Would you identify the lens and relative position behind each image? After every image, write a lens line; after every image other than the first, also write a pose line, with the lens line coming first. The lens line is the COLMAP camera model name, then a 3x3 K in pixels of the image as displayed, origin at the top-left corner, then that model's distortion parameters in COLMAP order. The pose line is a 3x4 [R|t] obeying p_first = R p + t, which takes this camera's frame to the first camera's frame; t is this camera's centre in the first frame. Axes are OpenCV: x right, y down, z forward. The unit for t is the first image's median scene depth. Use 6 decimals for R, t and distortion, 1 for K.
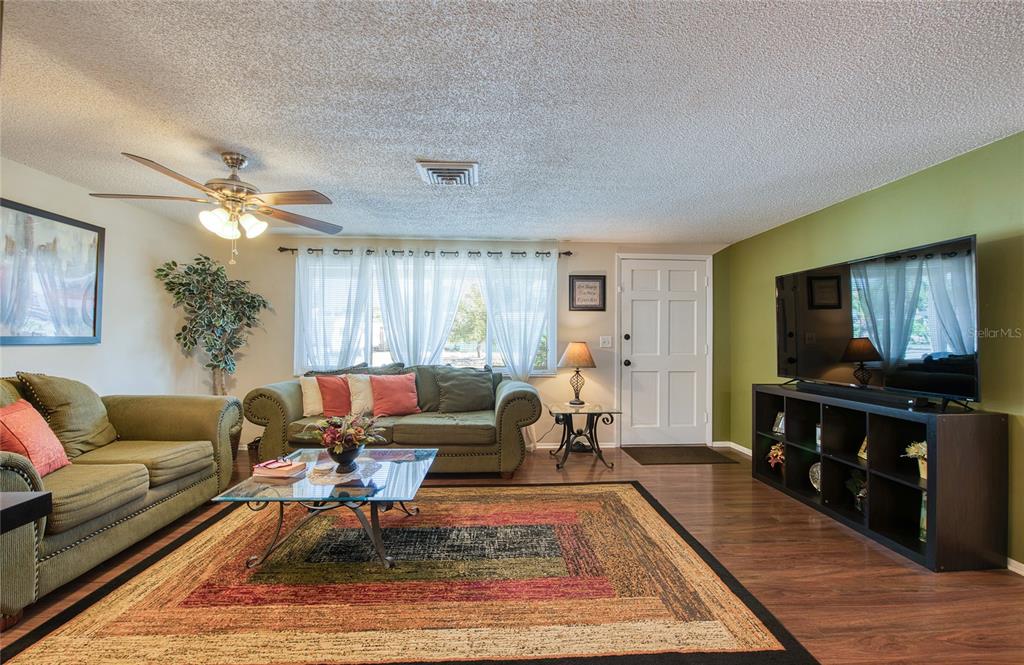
lens RADIAL K [[425.5, 0, 515.3], [0, 425.5, 333.6], [0, 0, 1]] dist [-0.000871, -0.000081]
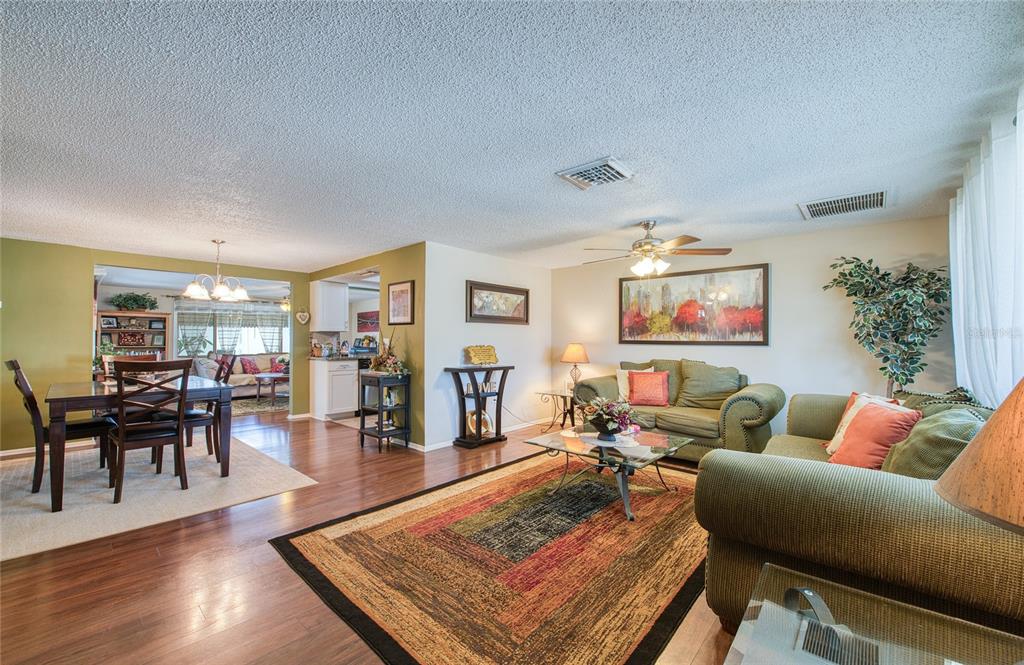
lens RADIAL K [[408.4, 0, 508.4], [0, 408.4, 335.3], [0, 0, 1]] dist [-0.012640, -0.000253]
pose [[-0.710929, -0.014814, -0.703108, 0.731912], [0.000113, 0.999776, -0.021179, 0.021632], [0.703264, -0.015137, -0.710768, 1.715627]]
